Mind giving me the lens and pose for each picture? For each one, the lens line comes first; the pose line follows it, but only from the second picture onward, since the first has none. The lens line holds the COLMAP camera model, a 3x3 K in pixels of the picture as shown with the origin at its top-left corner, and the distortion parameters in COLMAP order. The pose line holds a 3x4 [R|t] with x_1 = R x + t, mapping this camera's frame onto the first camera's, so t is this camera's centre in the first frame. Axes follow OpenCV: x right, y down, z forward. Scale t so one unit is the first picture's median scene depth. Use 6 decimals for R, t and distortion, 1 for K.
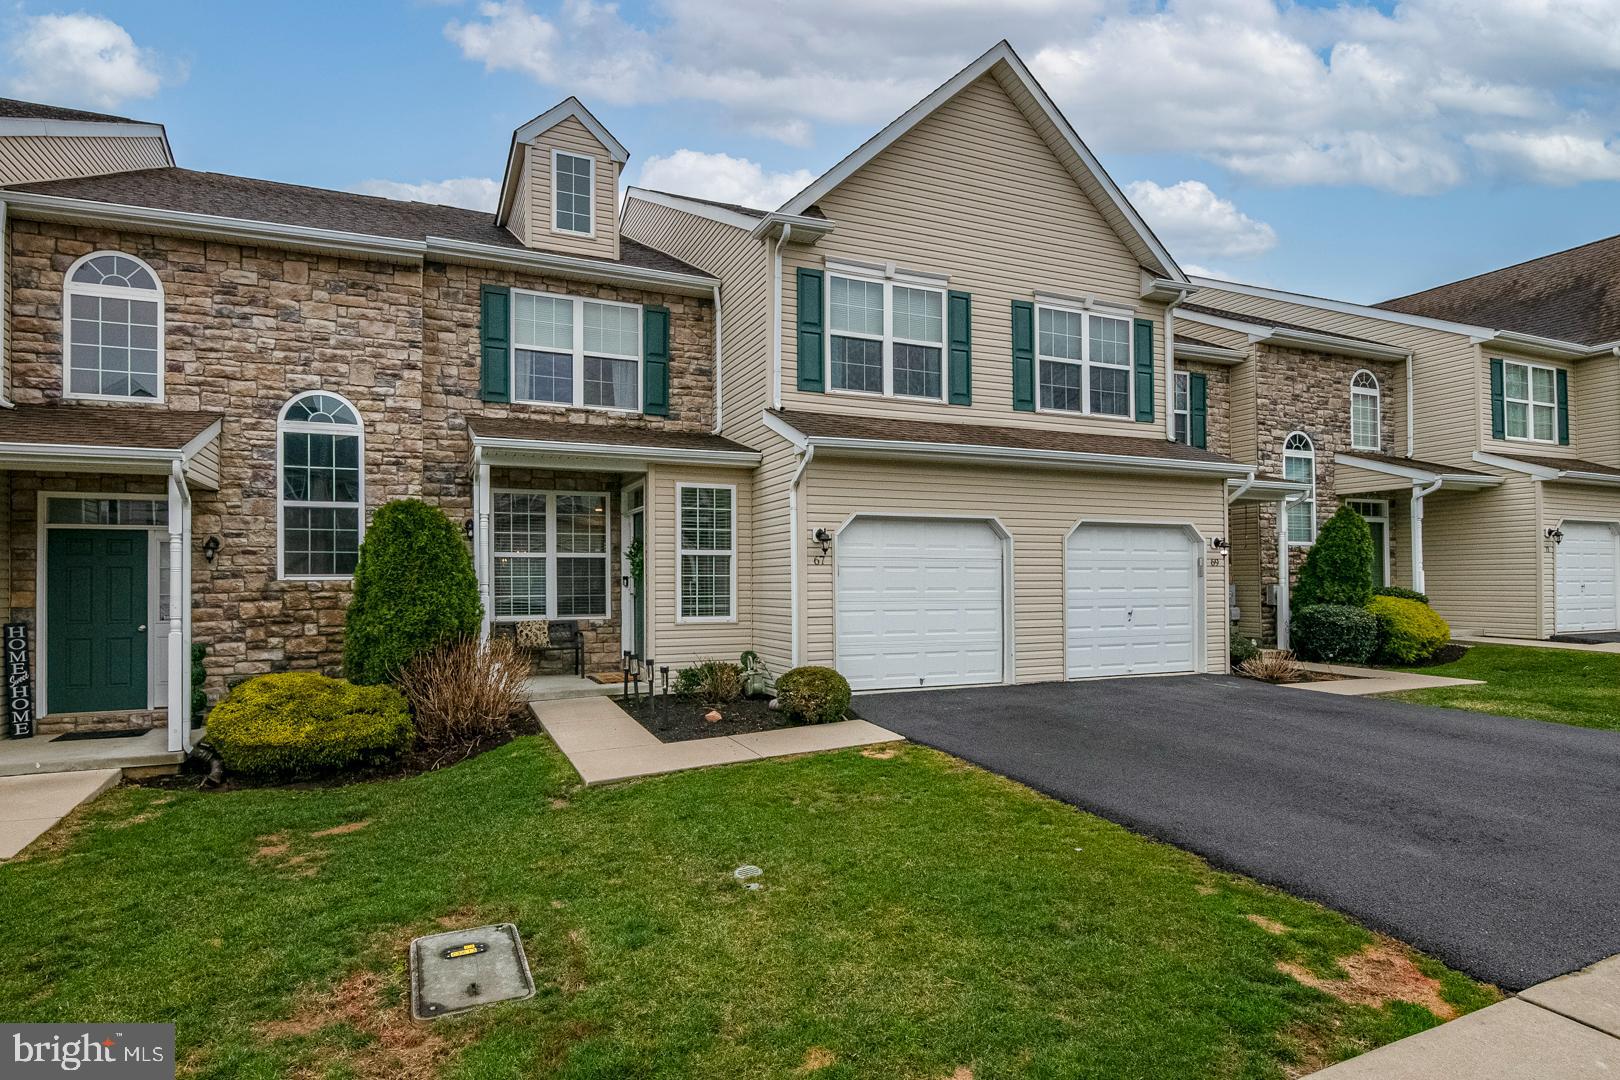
lens RADIAL K [[860.6, 0, 788.2], [0, 860.6, 574.2], [0, 0, 1]] dist [-0.001565, 0.000005]
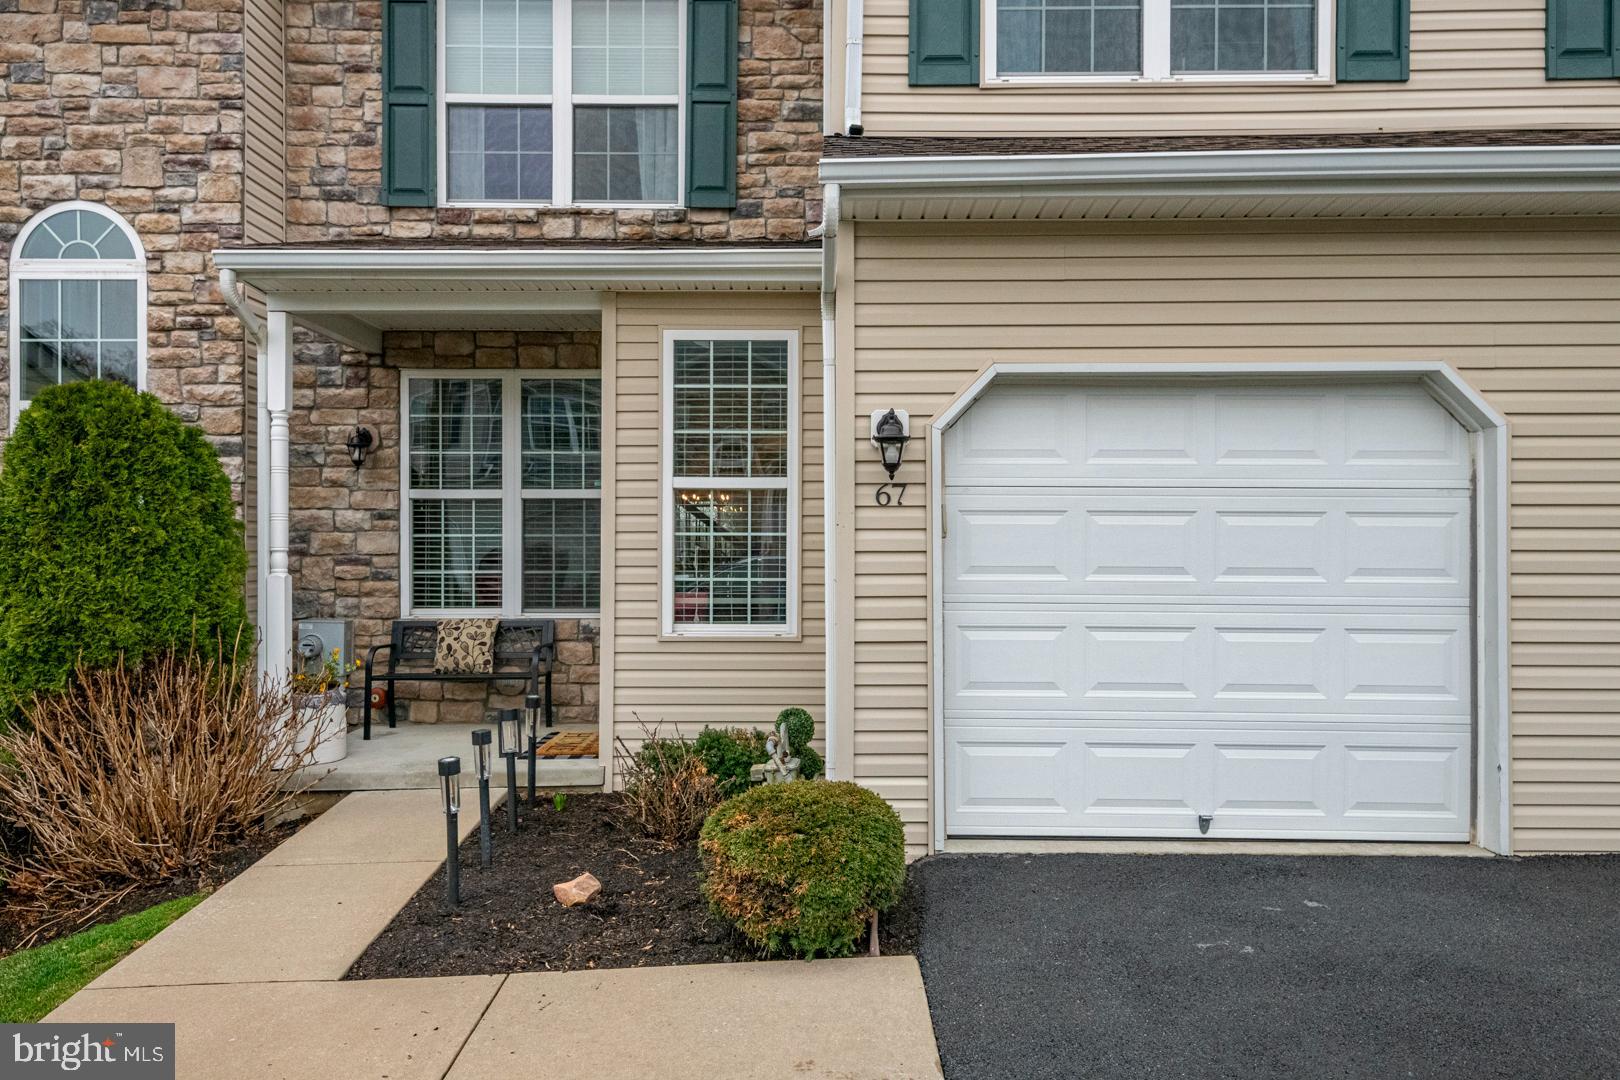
lens RADIAL K [[1167.7, 0, 815.3], [0, 1167.7, 541.1], [0, 0, 1]] dist [0.024996, -0.006152]
pose [[0.922042, 0.004073, -0.387069, 0.185817], [-0.000161, 0.999949, 0.010140, -0.000883], [0.387090, -0.009287, 0.921995, 0.453445]]
